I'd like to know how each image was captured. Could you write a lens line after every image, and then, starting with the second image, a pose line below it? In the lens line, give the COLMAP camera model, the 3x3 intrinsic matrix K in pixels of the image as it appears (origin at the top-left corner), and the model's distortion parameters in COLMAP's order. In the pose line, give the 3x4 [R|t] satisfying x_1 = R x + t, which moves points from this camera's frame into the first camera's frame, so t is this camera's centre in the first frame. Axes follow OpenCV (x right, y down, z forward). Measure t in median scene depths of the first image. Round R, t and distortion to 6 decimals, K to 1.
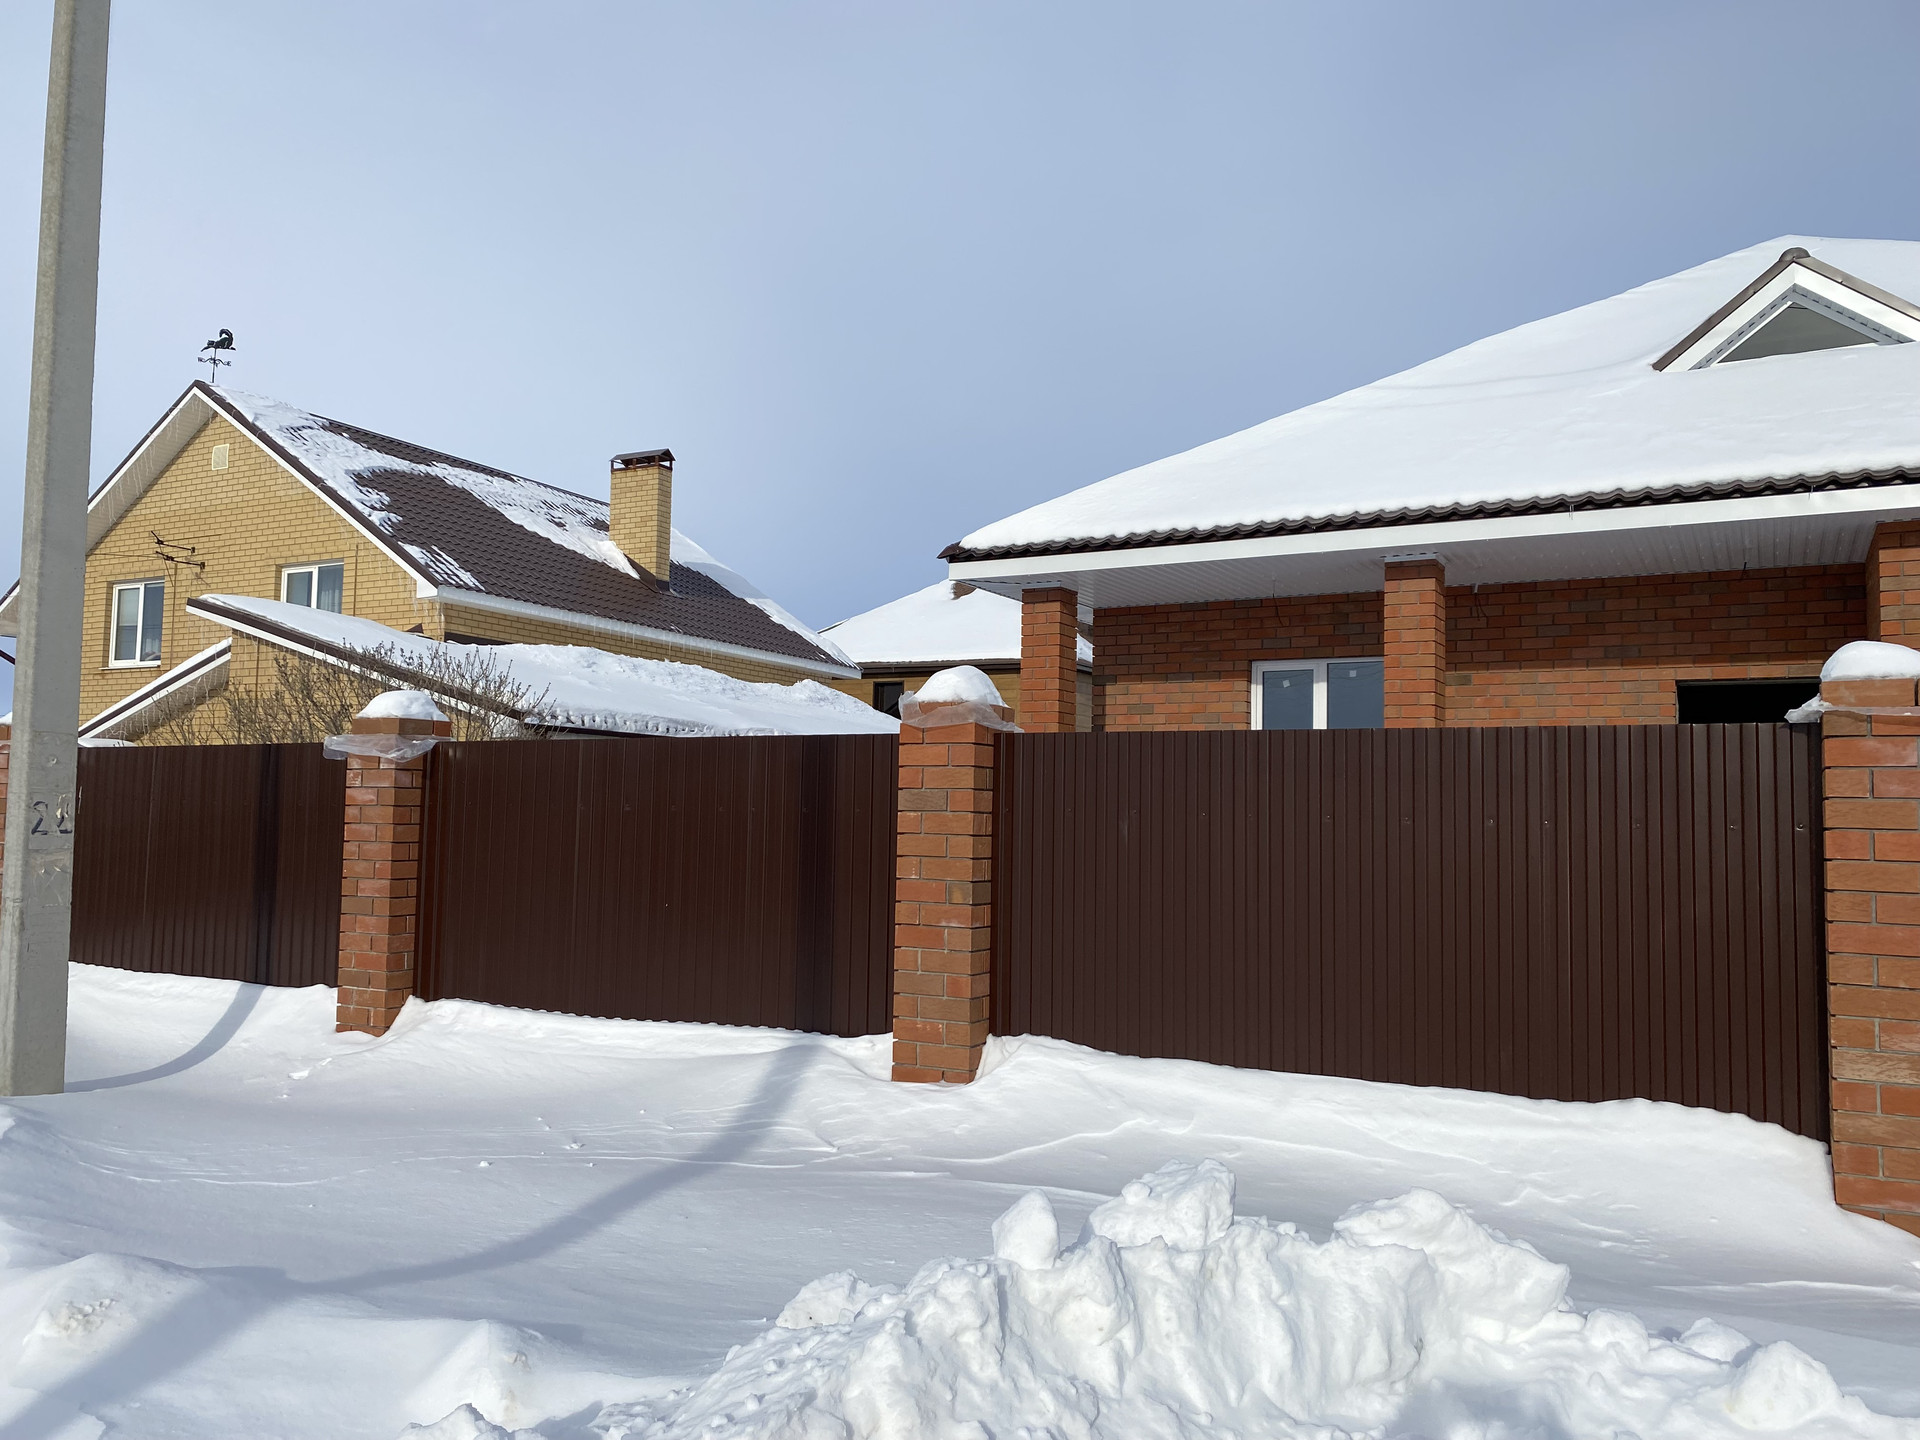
lens RADIAL K [[1470.7, 0, 919.3], [0, 1470.7, 724.6], [0, 0, 1]] dist [0.026202, -0.029659]
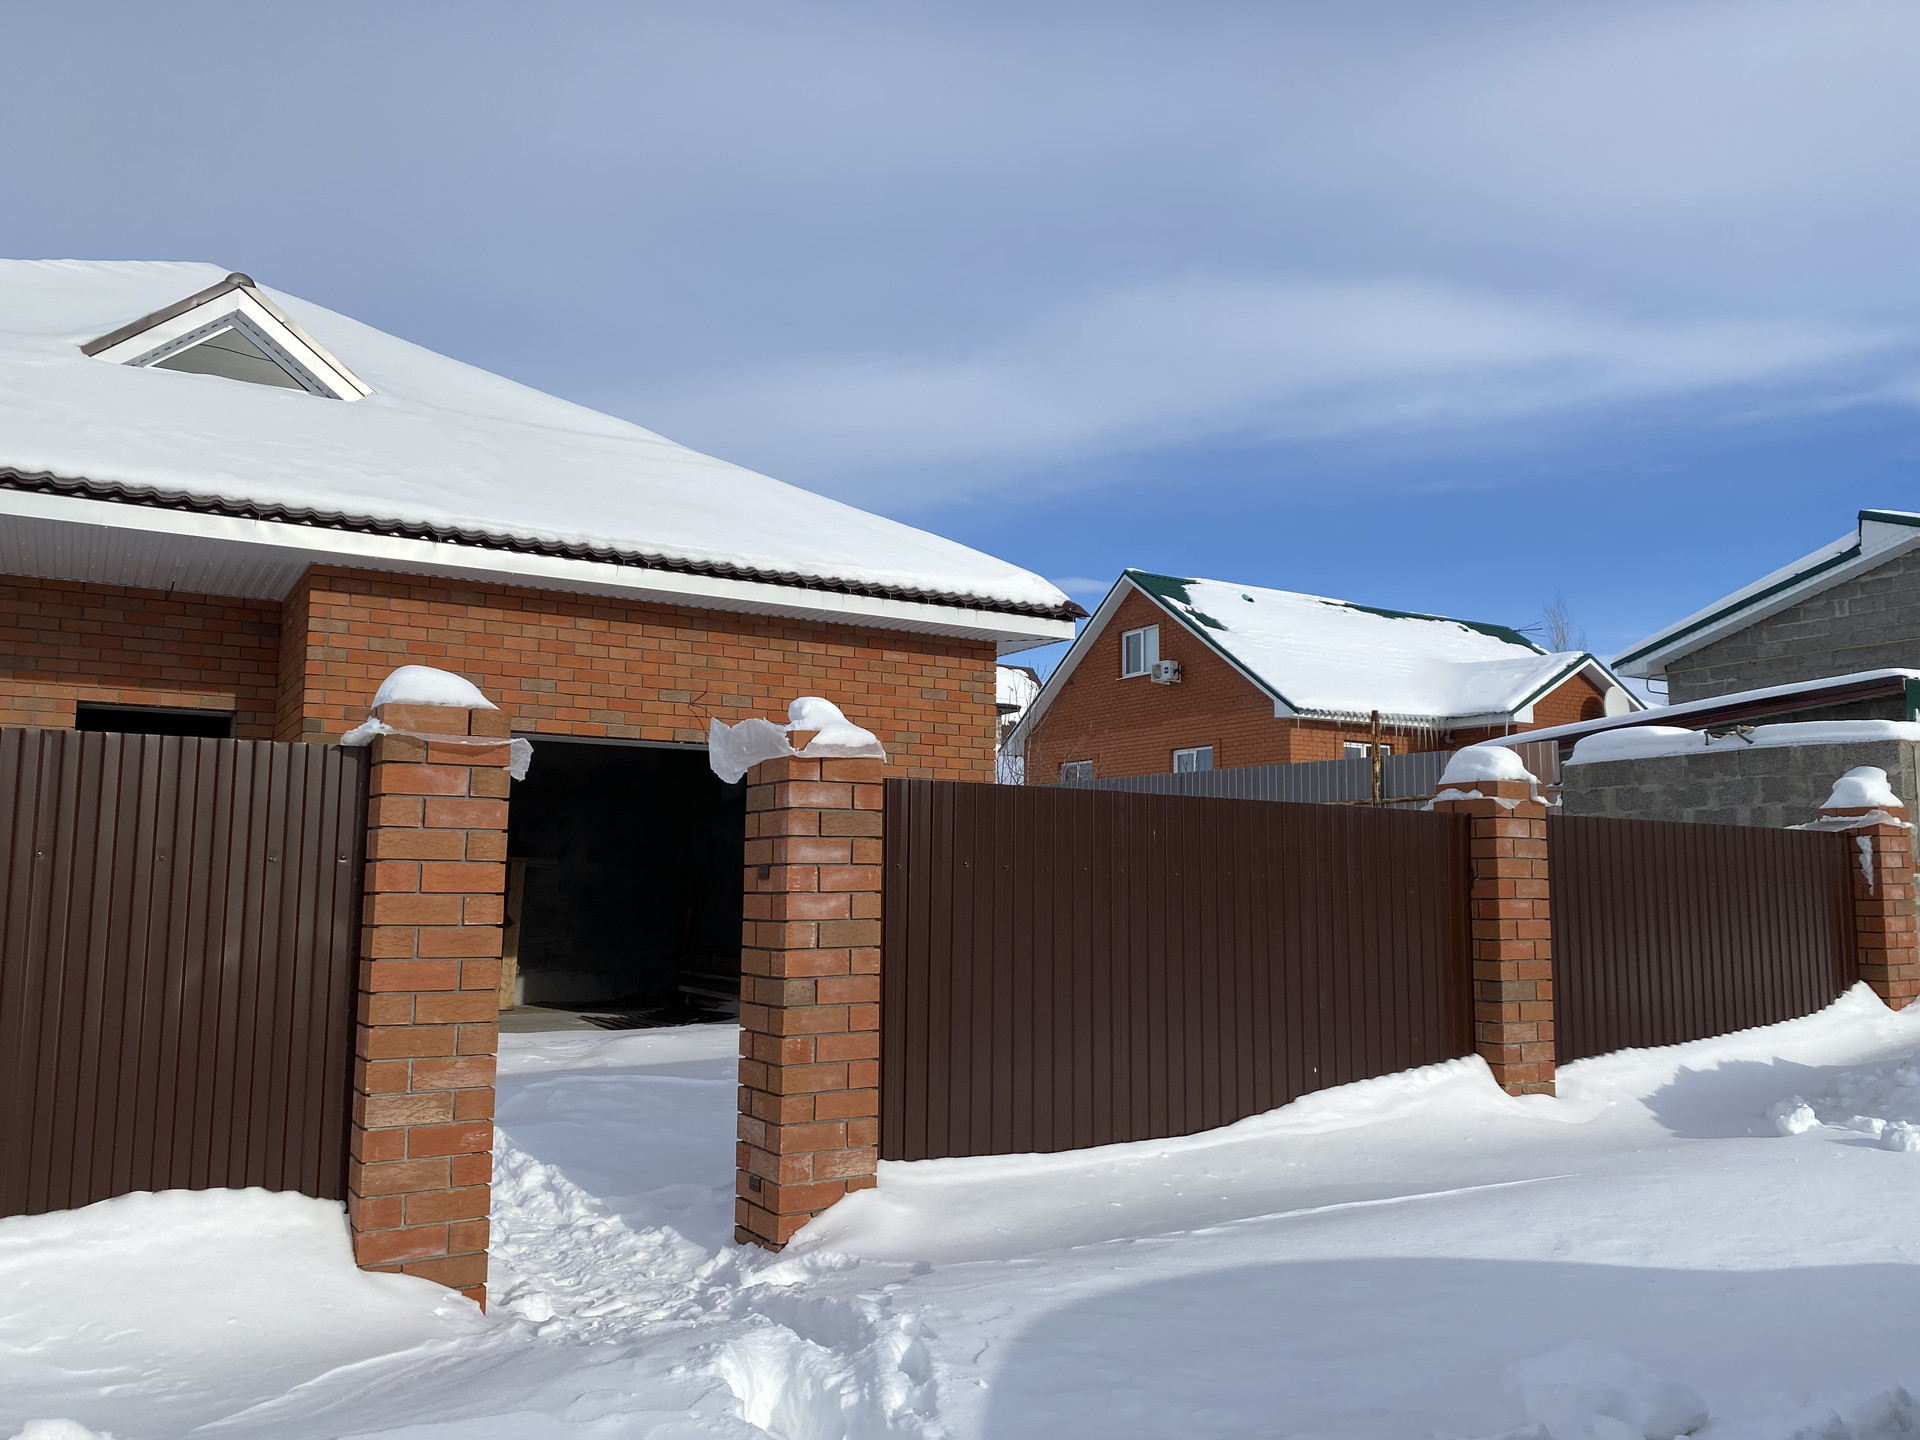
lens RADIAL K [[1471.7, 0, 985.0], [0, 1471.7, 733.6], [0, 0, 1]] dist [0.012505, -0.010145]
pose [[0.472443, 0.077559, 0.877942, -0.020763], [-0.058315, 0.996689, -0.056668, 0.015280], [-0.879430, -0.024425, 0.475401, 0.158270]]
